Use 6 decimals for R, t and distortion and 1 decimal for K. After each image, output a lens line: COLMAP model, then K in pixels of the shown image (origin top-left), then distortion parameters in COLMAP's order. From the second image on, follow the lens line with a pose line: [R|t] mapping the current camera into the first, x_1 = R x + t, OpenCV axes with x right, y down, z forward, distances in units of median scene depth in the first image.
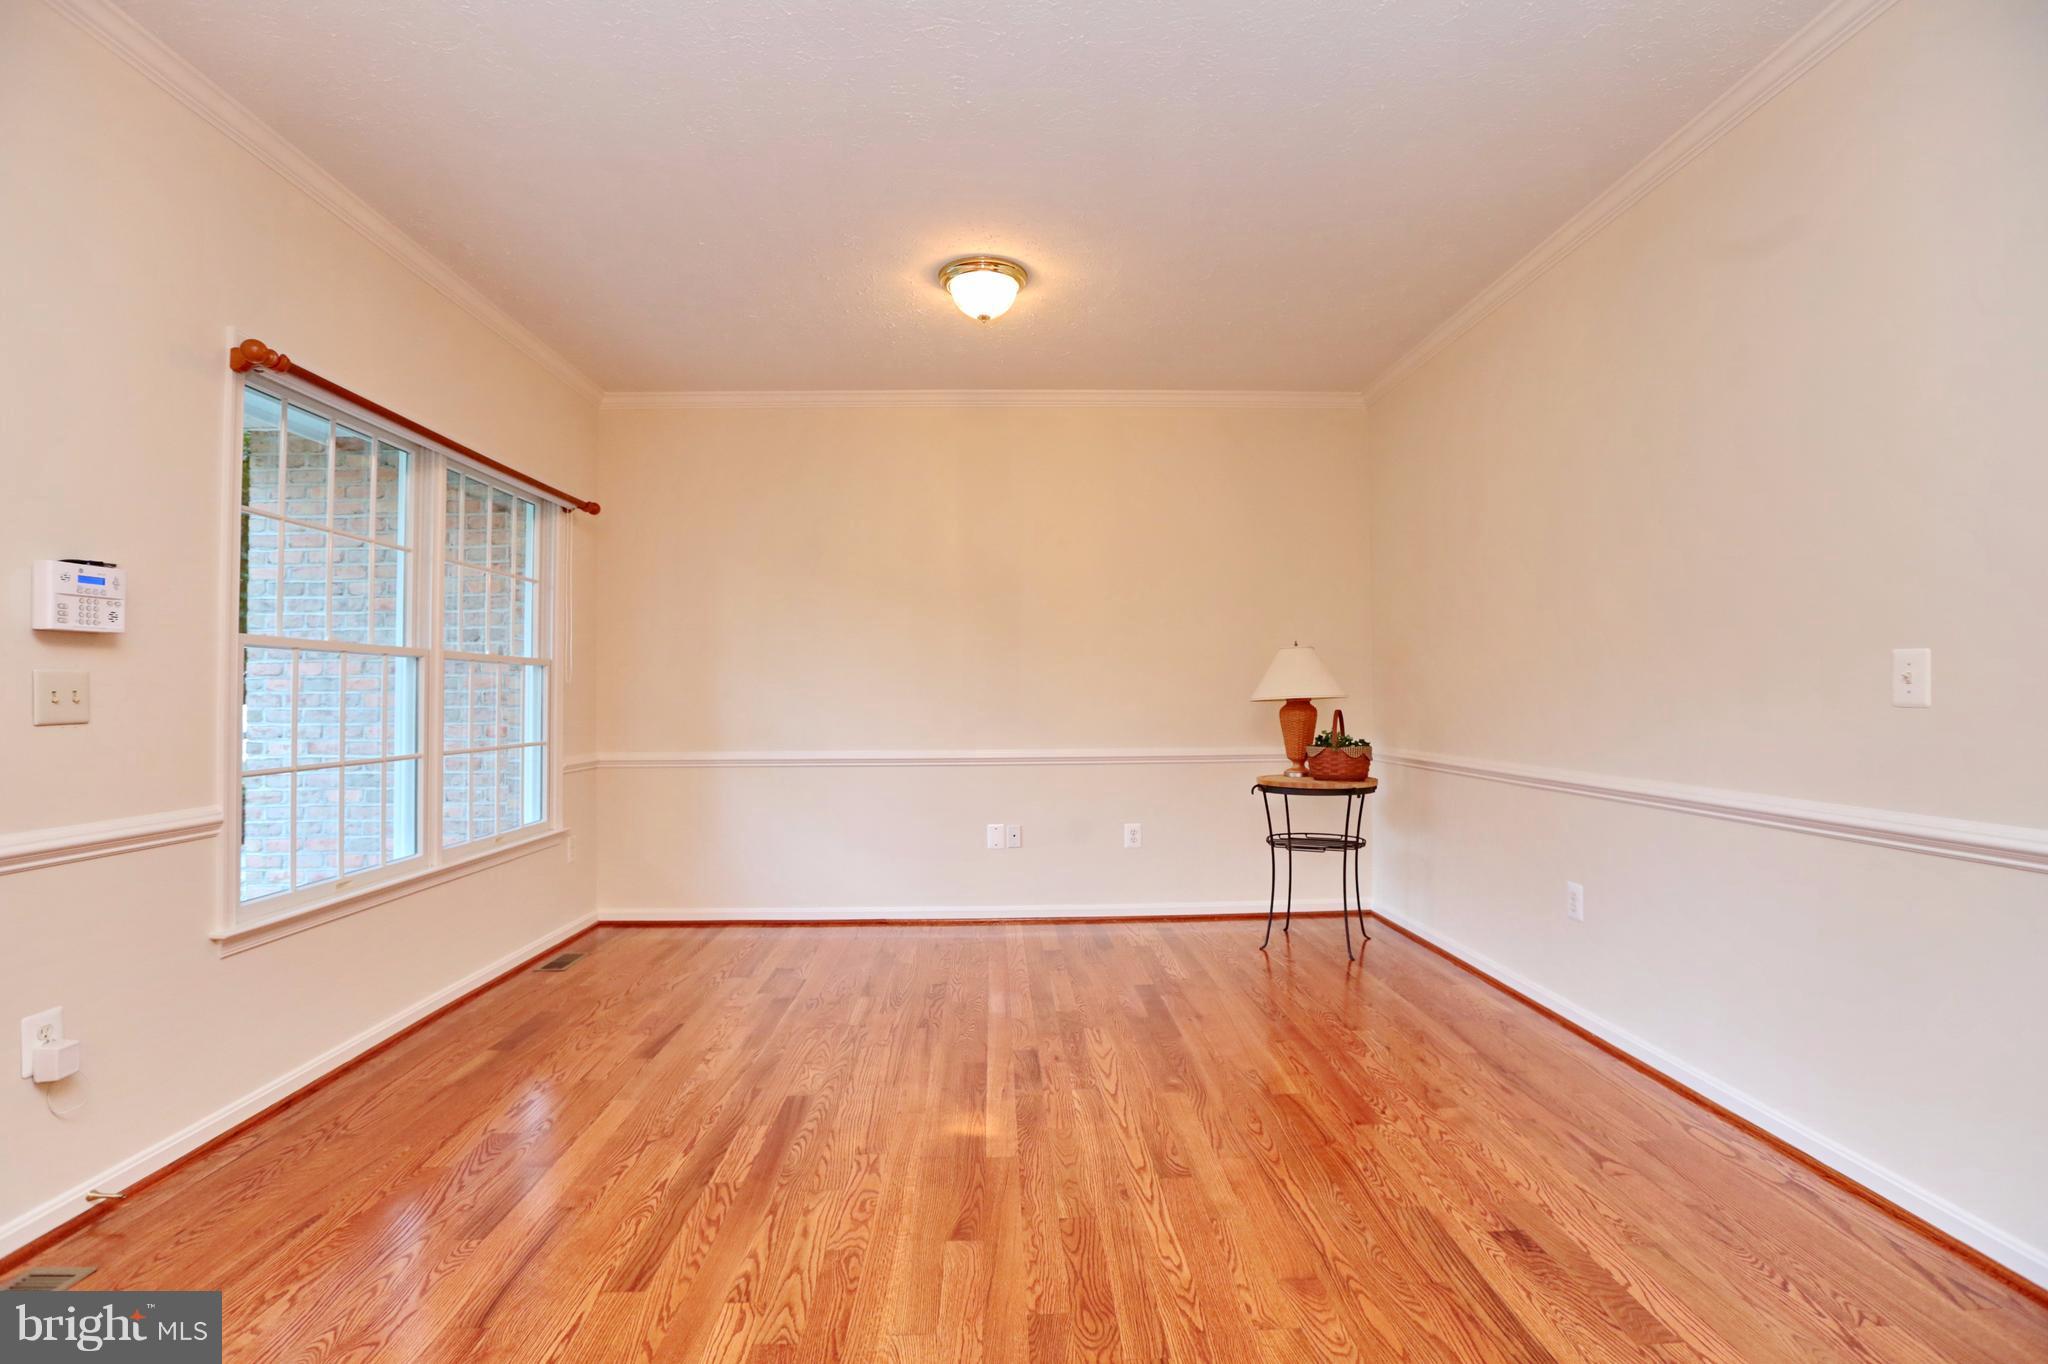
lens RADIAL K [[981.4, 0, 1041.5], [0, 981.4, 680.9], [0, 0, 1]] dist [-0.061860, 0.026855]
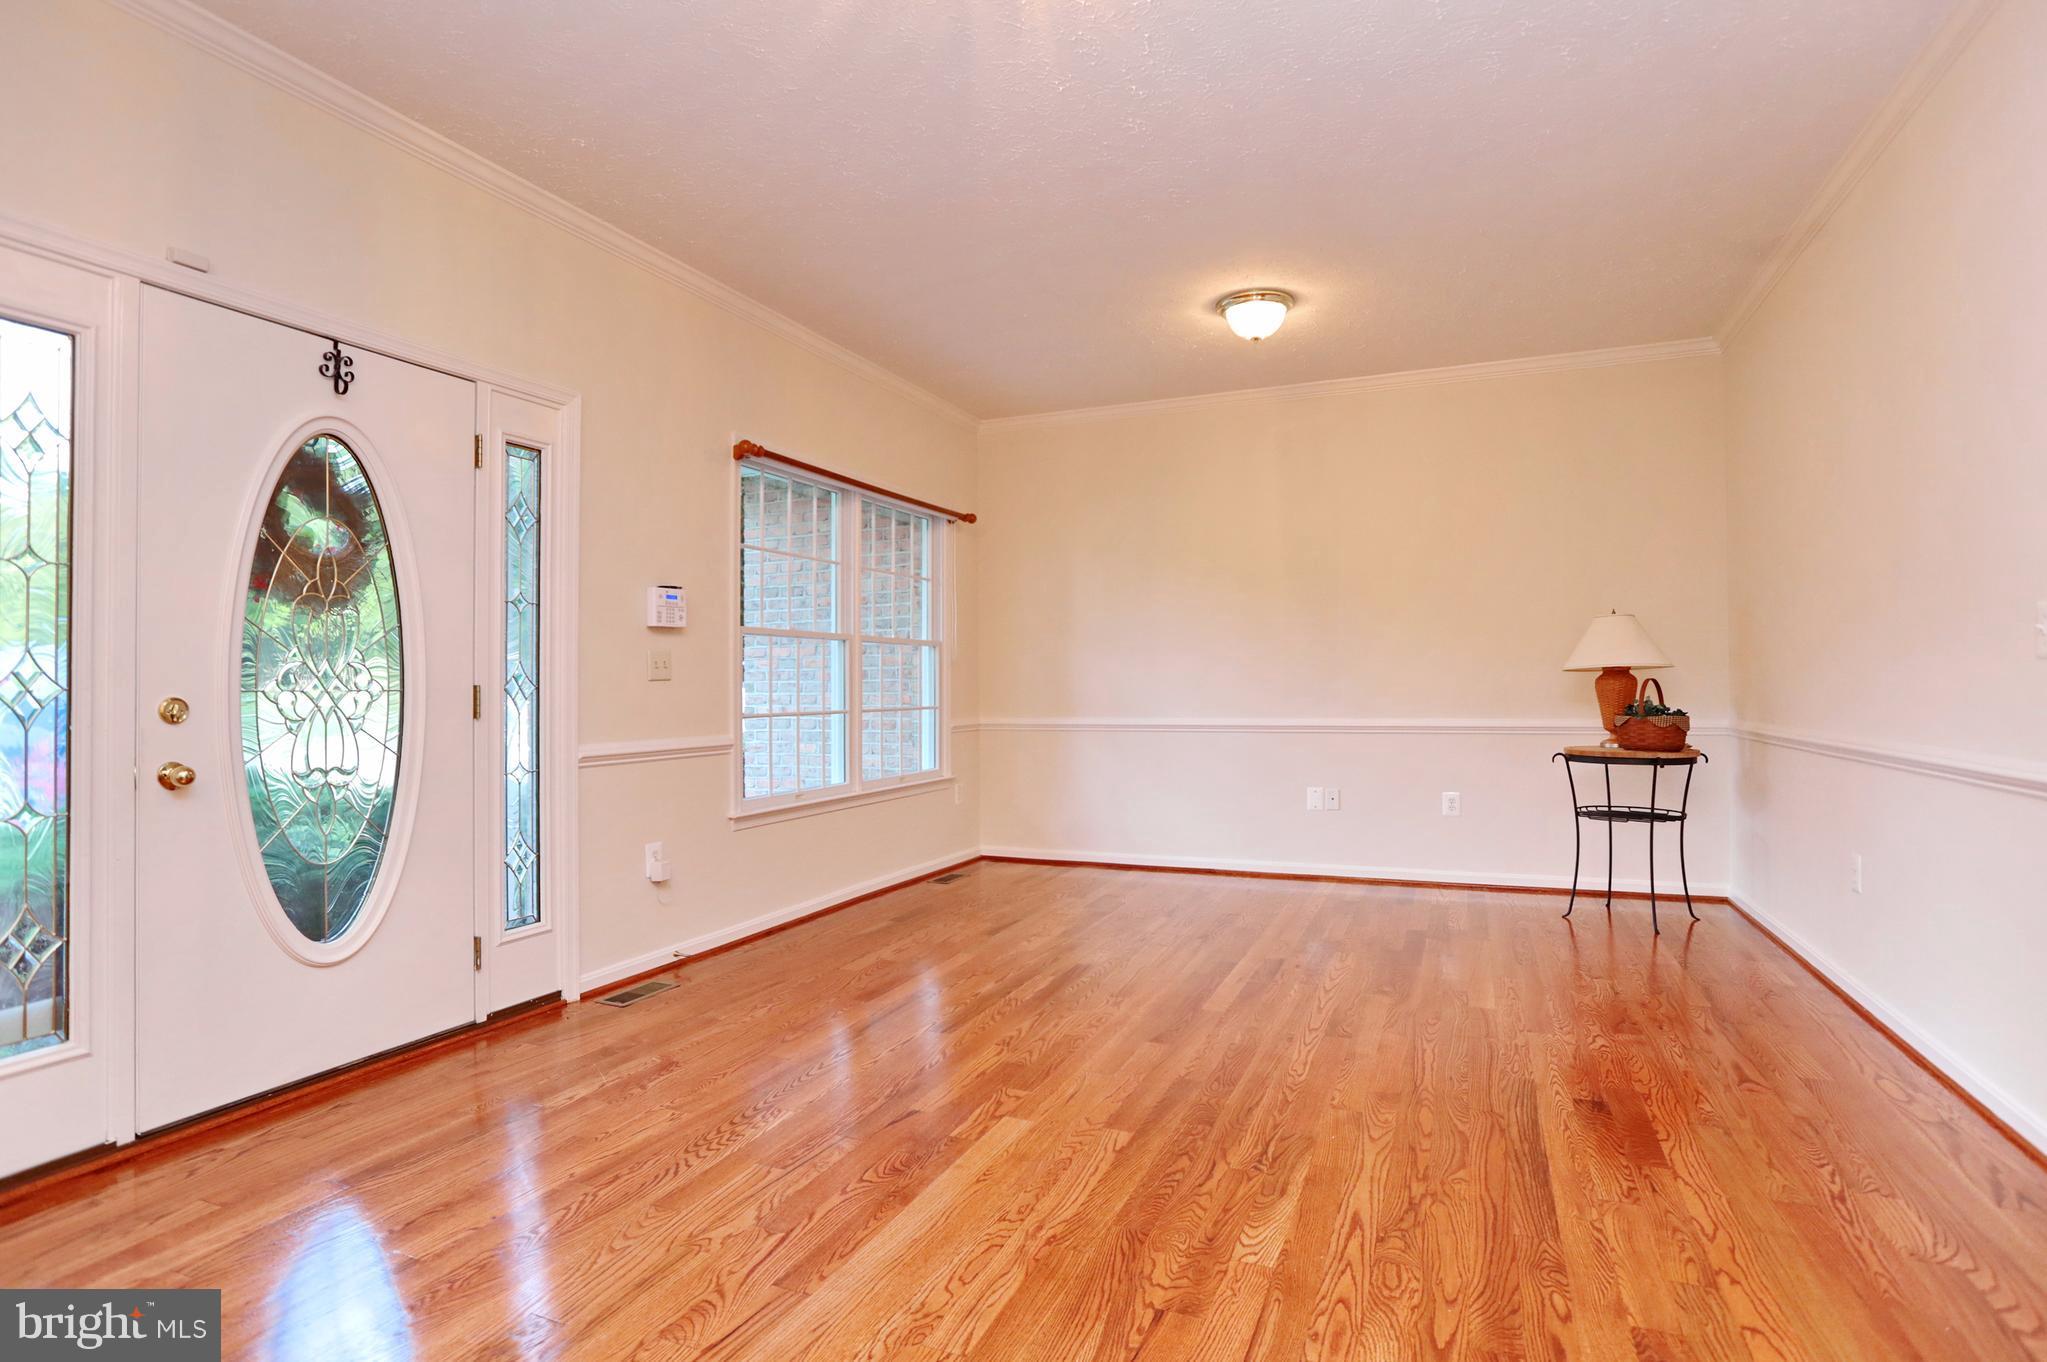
lens RADIAL K [[1051.5, 0, 994.3], [0, 1051.5, 678.4], [0, 0, 1]] dist [-0.046417, 0.001231]
pose [[0.895926, -0.002990, -0.444193, 0.214779], [0.009209, 0.999887, 0.011844, 0.014283], [0.444107, -0.014702, 0.895853, -0.260990]]
